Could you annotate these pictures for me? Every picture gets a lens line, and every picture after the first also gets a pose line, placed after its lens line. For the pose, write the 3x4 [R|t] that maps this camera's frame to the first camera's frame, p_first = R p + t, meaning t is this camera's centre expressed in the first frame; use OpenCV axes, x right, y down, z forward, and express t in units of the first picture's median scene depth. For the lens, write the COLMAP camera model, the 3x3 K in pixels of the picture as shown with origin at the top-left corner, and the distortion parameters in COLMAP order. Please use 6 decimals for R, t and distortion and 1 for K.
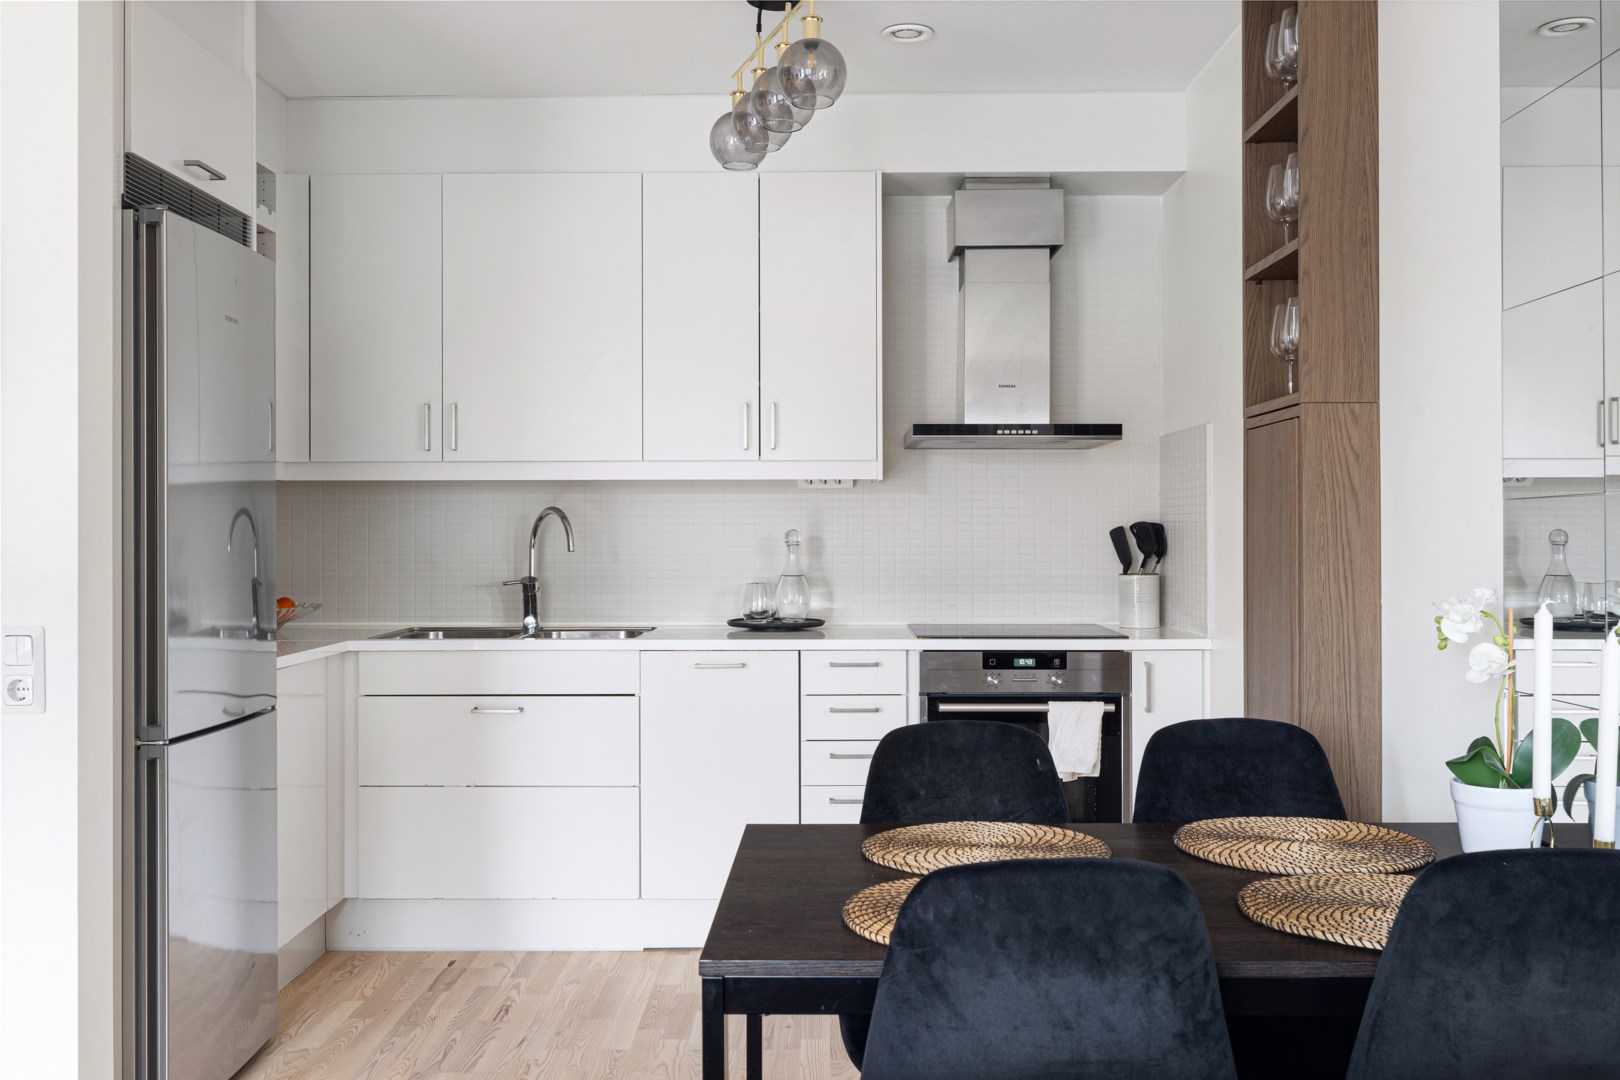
lens RADIAL K [[1448.8, 0, 810.0], [0, 1448.8, 540.0], [0, 0, 1]] dist [0.002249, -0.001216]
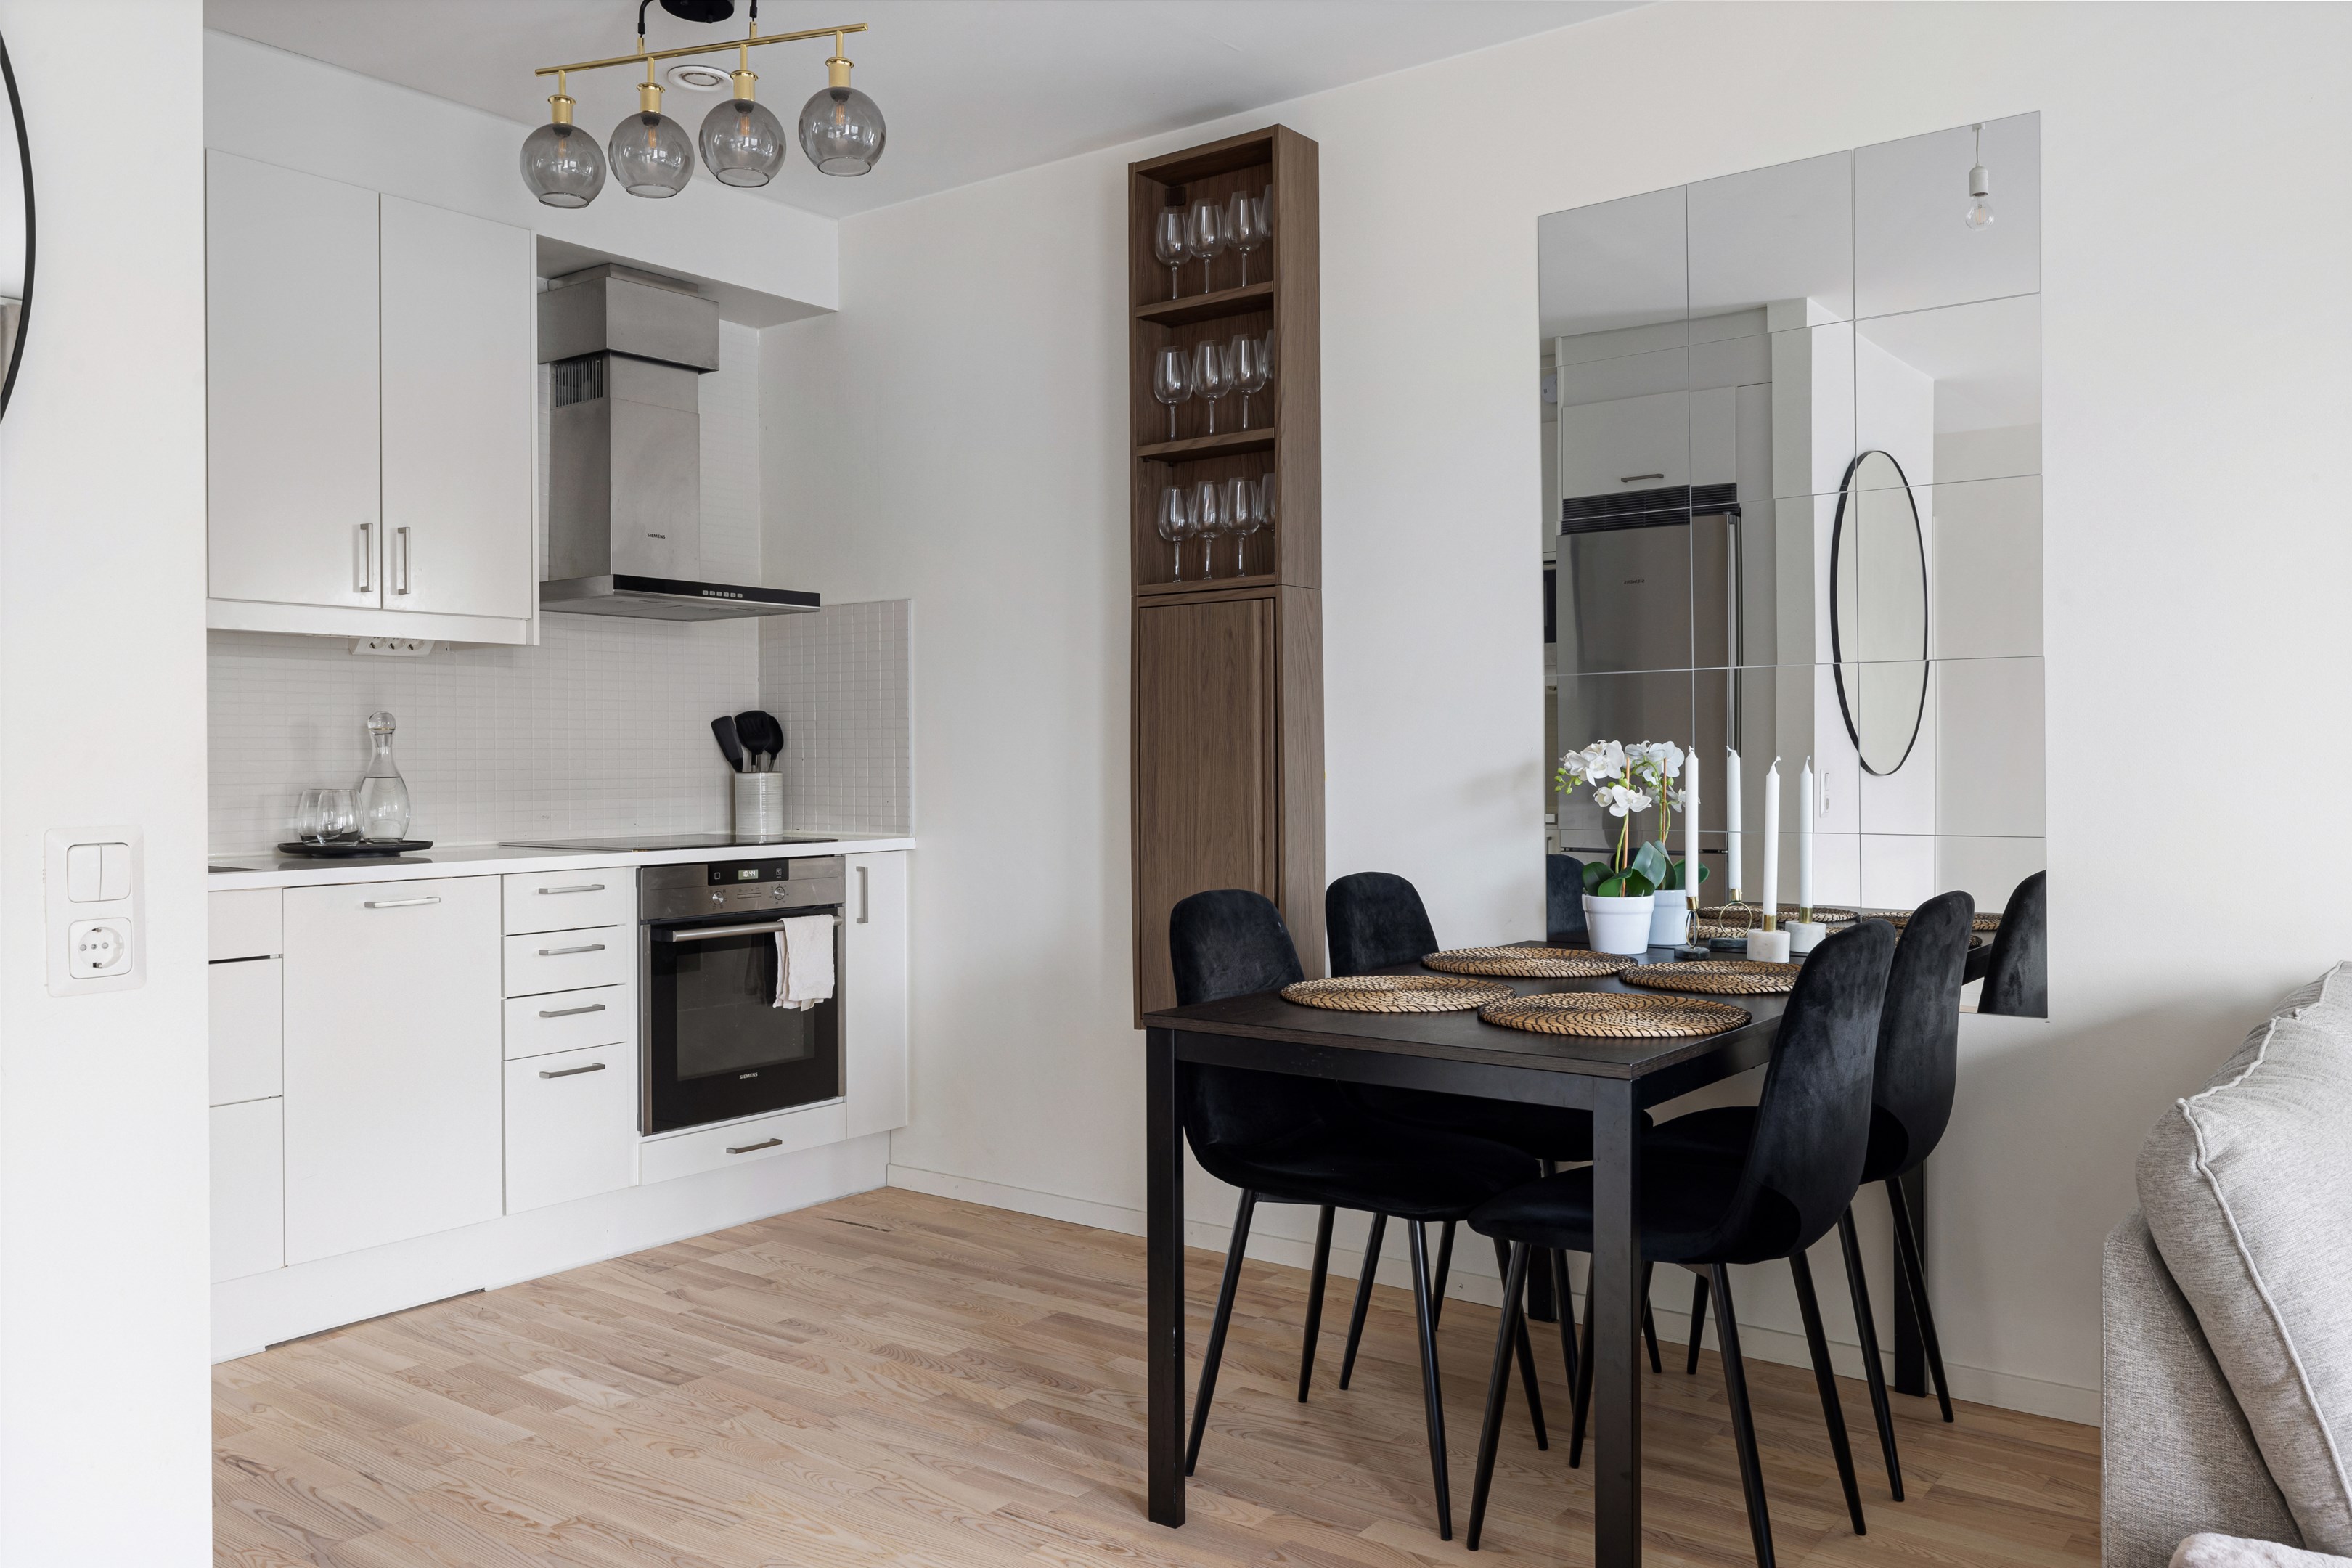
lens RADIAL K [[1818.5, 0, 1176.0], [0, 1818.5, 784.0], [0, 0, 1]] dist [0.005820, 0.002134]
pose [[0.599591, -0.013194, 0.800198, -0.533794], [0.011418, 0.999903, 0.007931, 0.027582], [-0.800225, 0.004381, 0.599683, 0.184097]]
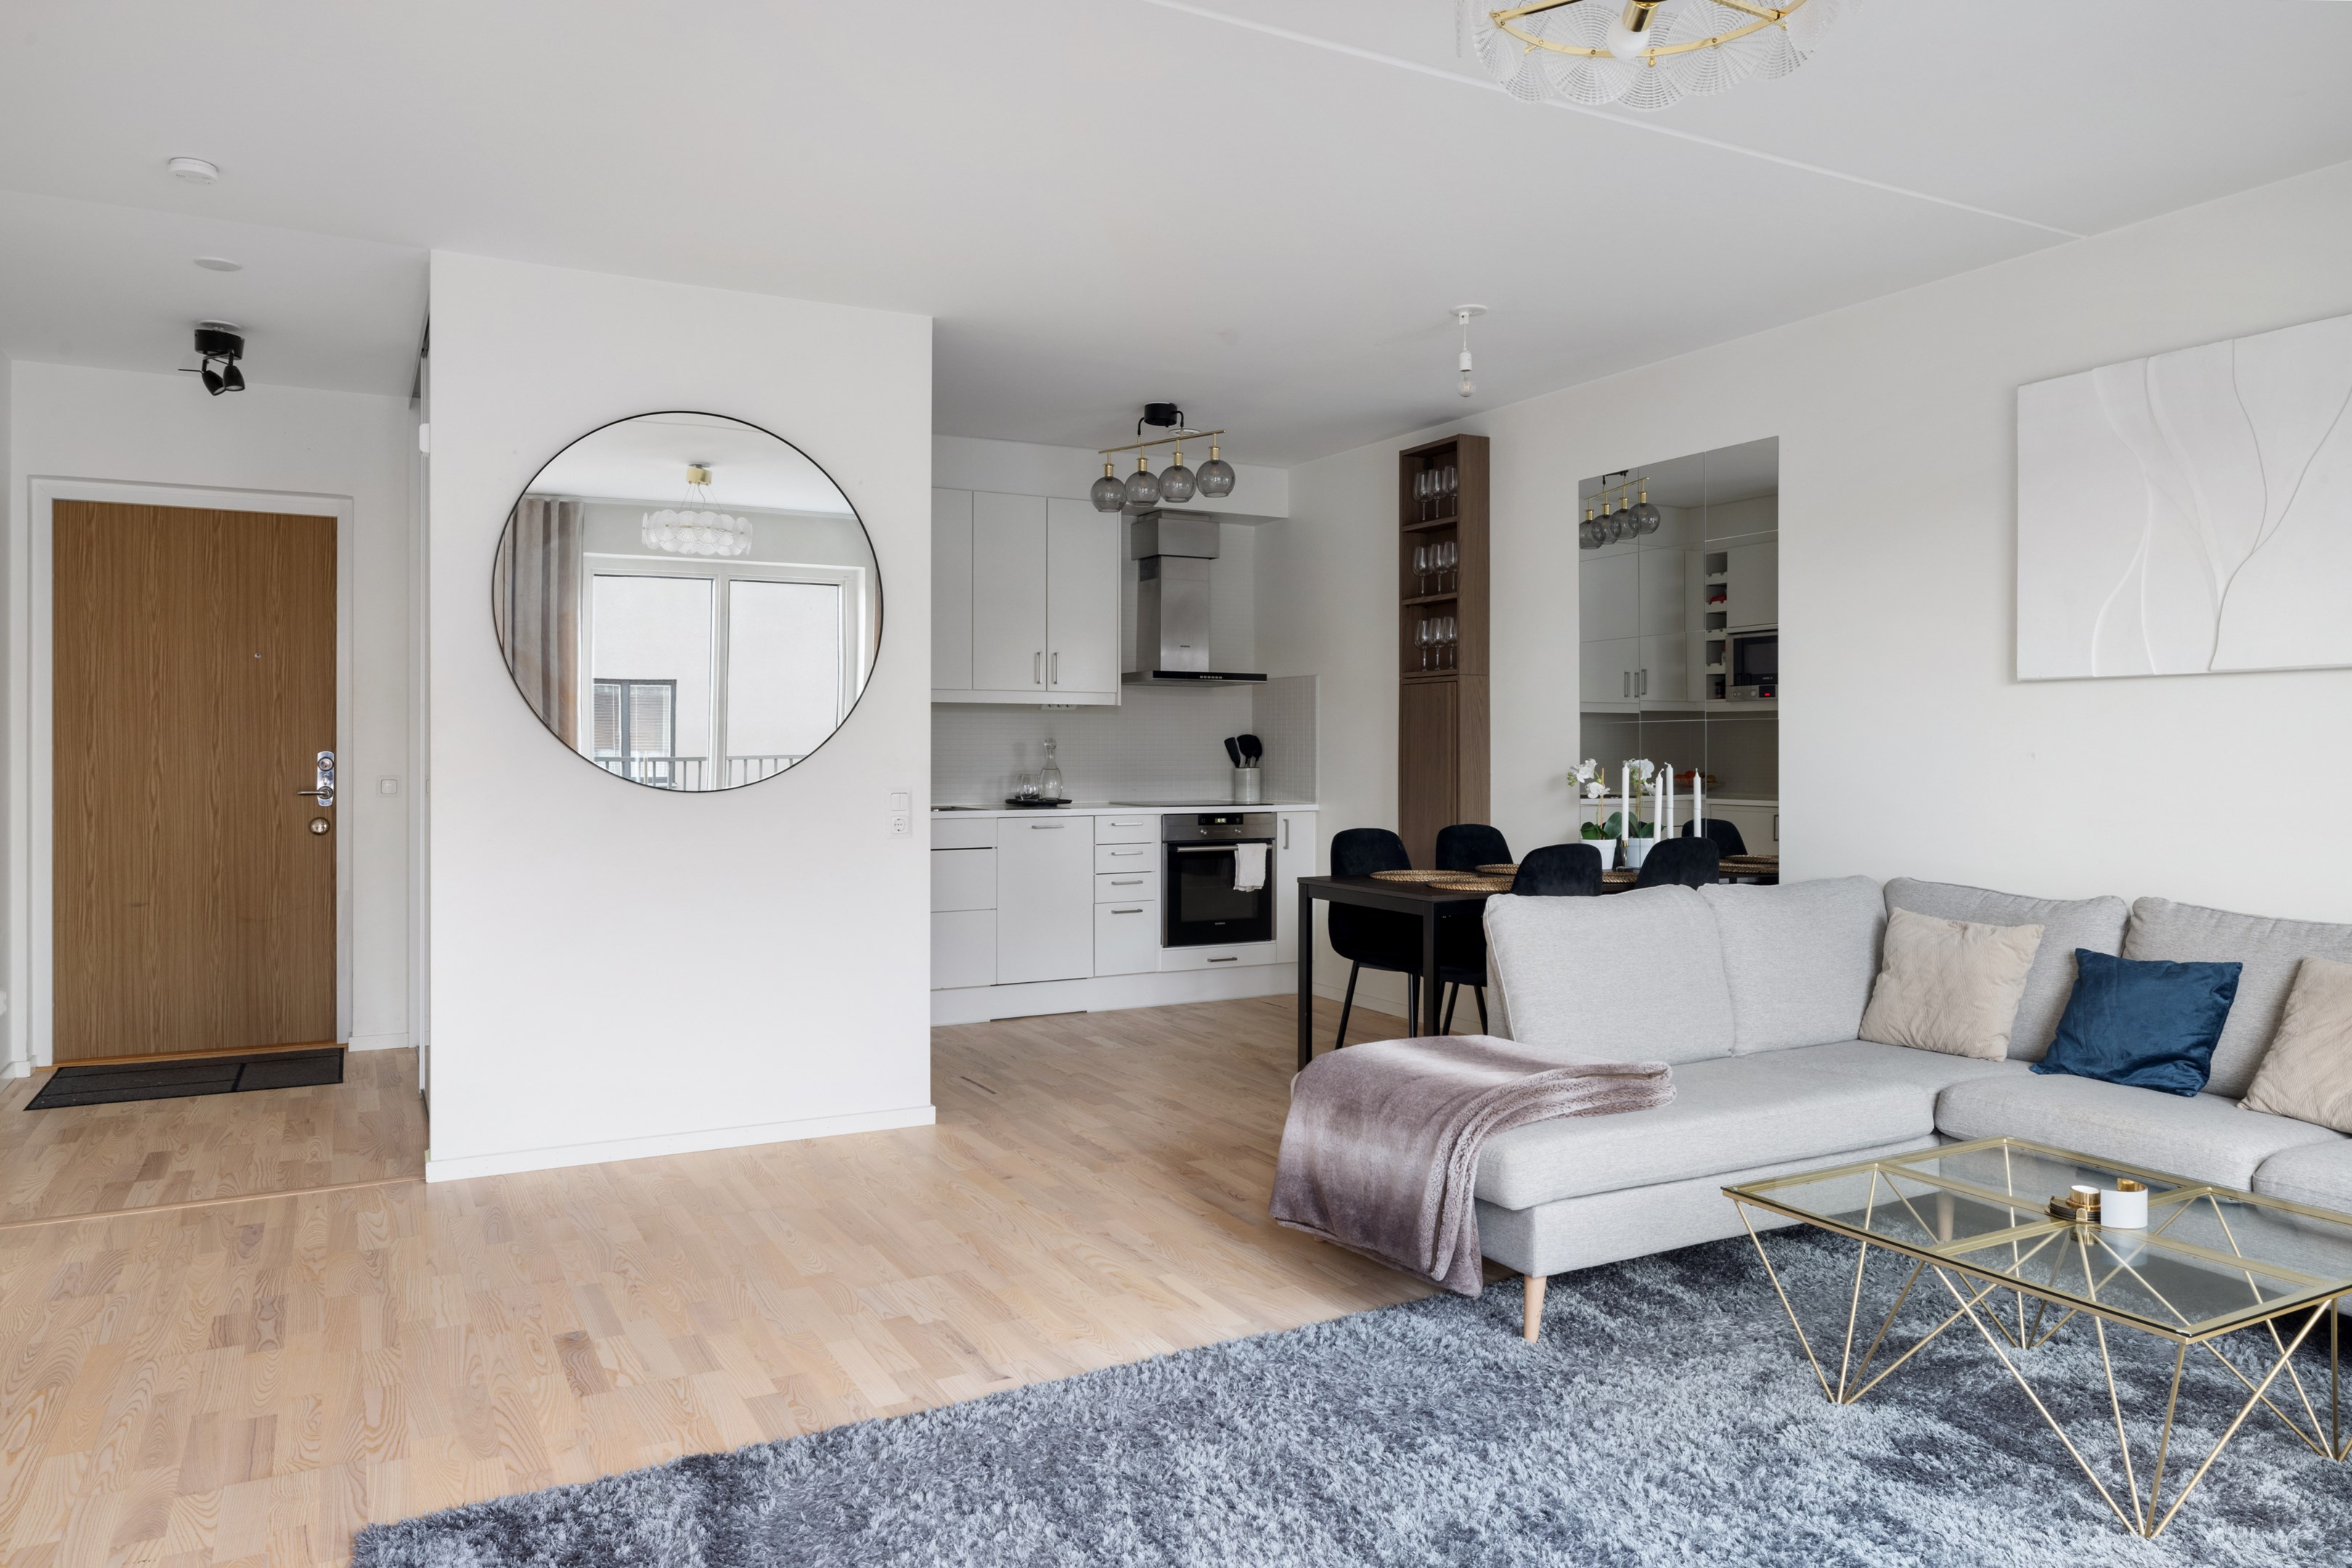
lens RADIAL K [[1551.7, 0, 1189.7], [0, 1551.7, 787.4], [0, 0, 1]] dist [-0.003238, 0.000176]
pose [[0.871995, -0.009613, 0.489421, -0.727111], [0.000988, 0.999840, 0.017878, 0.016576], [-0.489514, -0.015106, 0.871864, -0.488920]]
